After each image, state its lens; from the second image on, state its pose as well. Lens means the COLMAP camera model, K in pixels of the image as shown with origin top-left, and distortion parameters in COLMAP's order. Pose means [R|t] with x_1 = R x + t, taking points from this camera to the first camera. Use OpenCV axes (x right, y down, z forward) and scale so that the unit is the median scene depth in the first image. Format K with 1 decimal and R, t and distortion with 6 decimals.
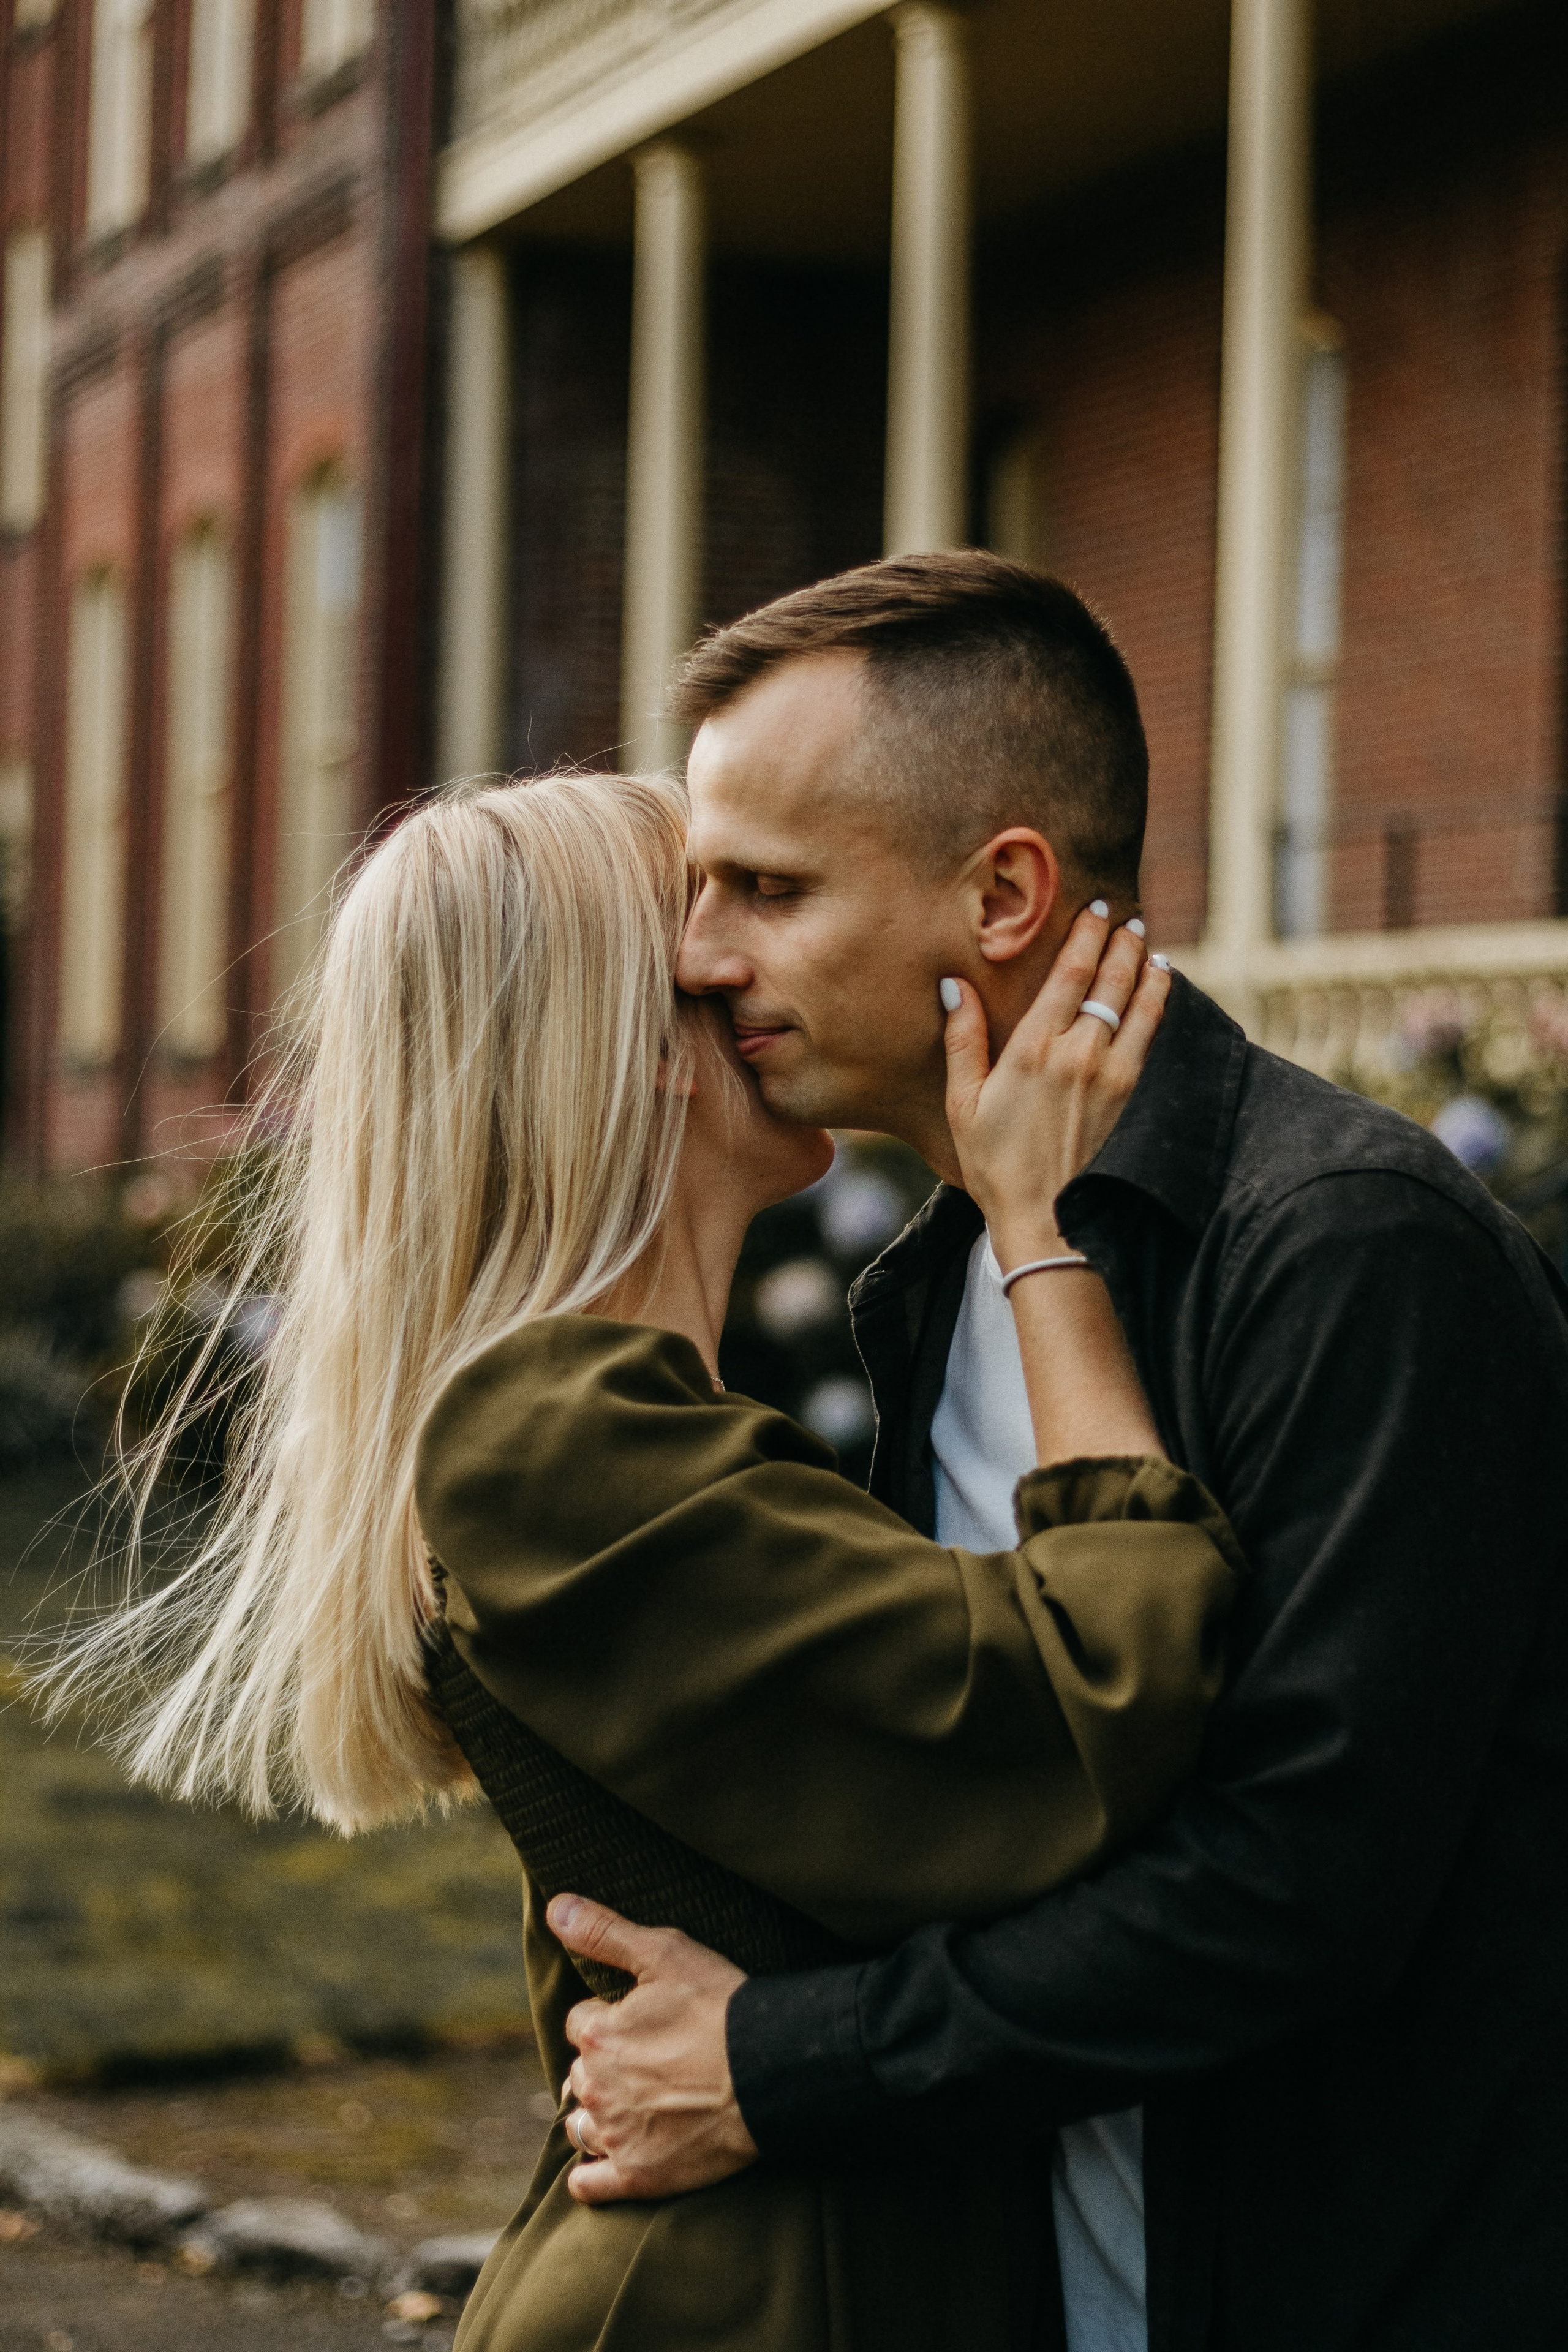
lens RADIAL K [[5460.1, 0, 784.2], [0, 5460.1, 1071.3], [0, 0, 1]] dist [-0.106807, 0.613965]
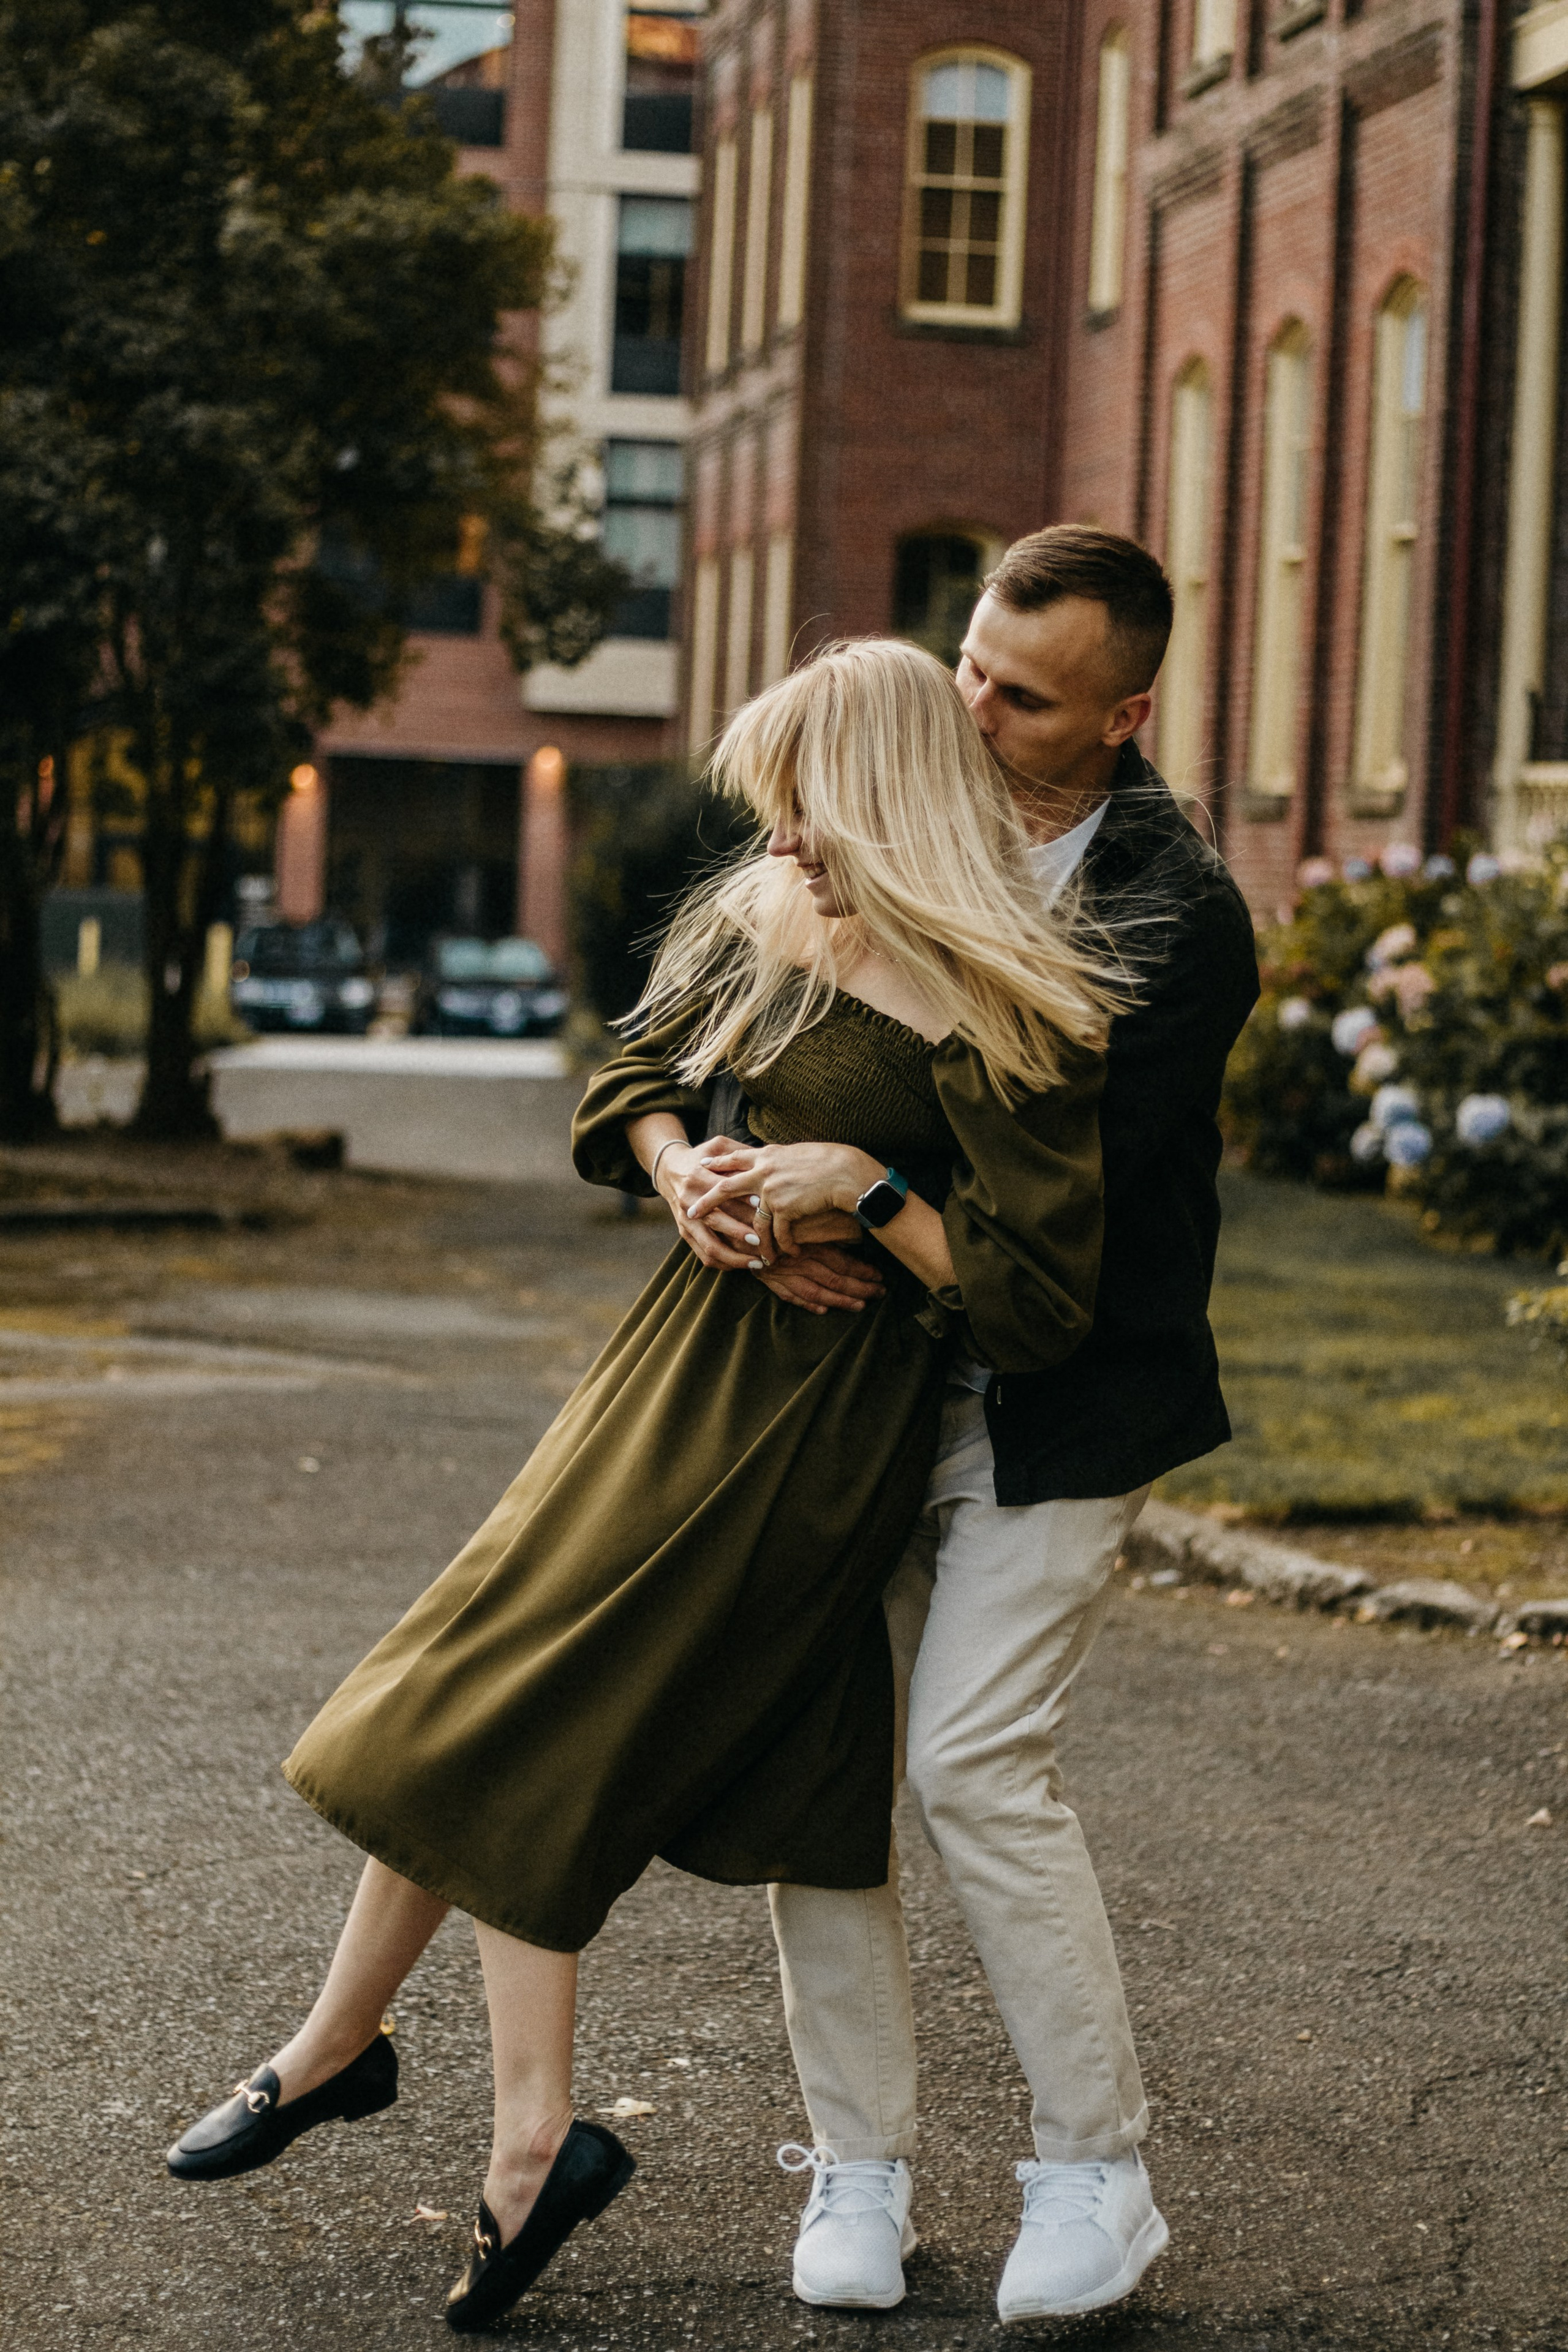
lens RADIAL K [[5460.1, 0, 784.2], [0, 5460.1, 1071.3], [0, 0, 1]] dist [-0.106807, 0.613965]
pose [[0.982681, 0.022546, -0.183927, 0.004324], [-0.013767, 0.998710, 0.048870, -0.001479], [0.184792, -0.045492, 0.981724, -0.321370]]
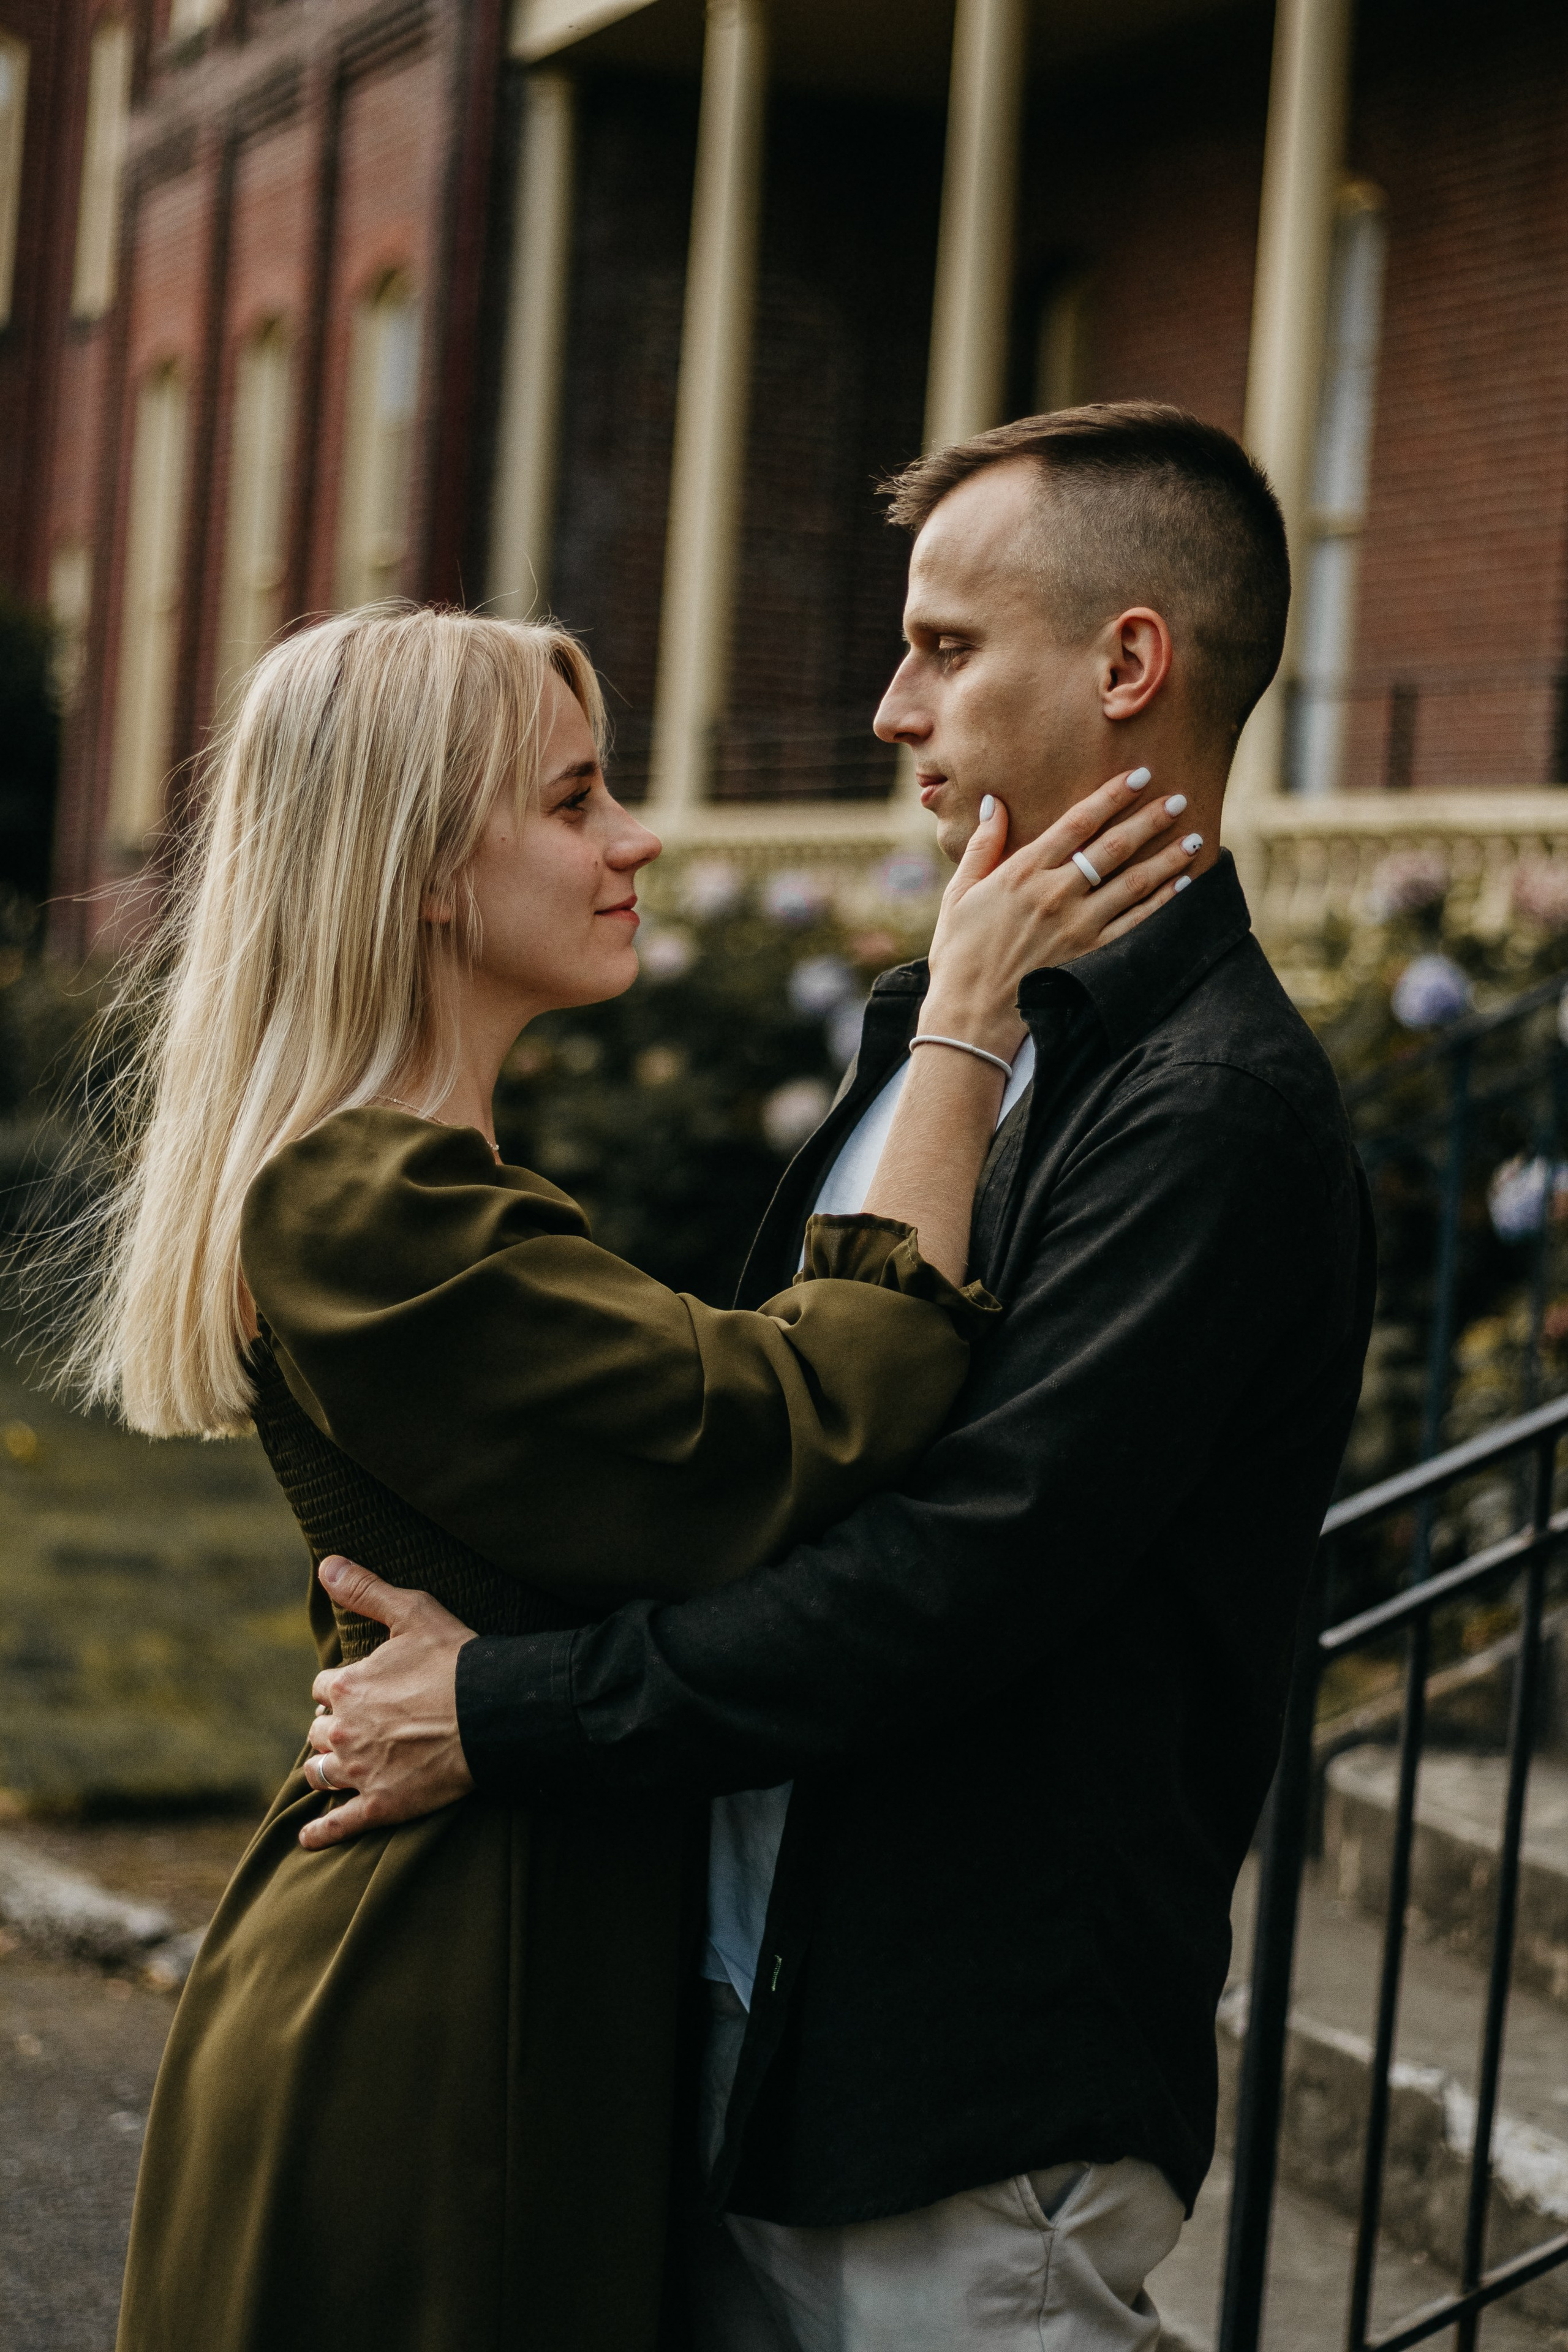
lens RADIAL K [[5437.6, 0, 784.0], [0, 5437.6, 1176.0], [0, 0, 1]] dist [-0.152989, 0.627391]
pose [[0.998837, 0.047691, -0.007136, 0.009926], [-0.047244, 0.997455, 0.053391, -0.001887], [0.009664, -0.052992, 0.998548, -0.039004]]
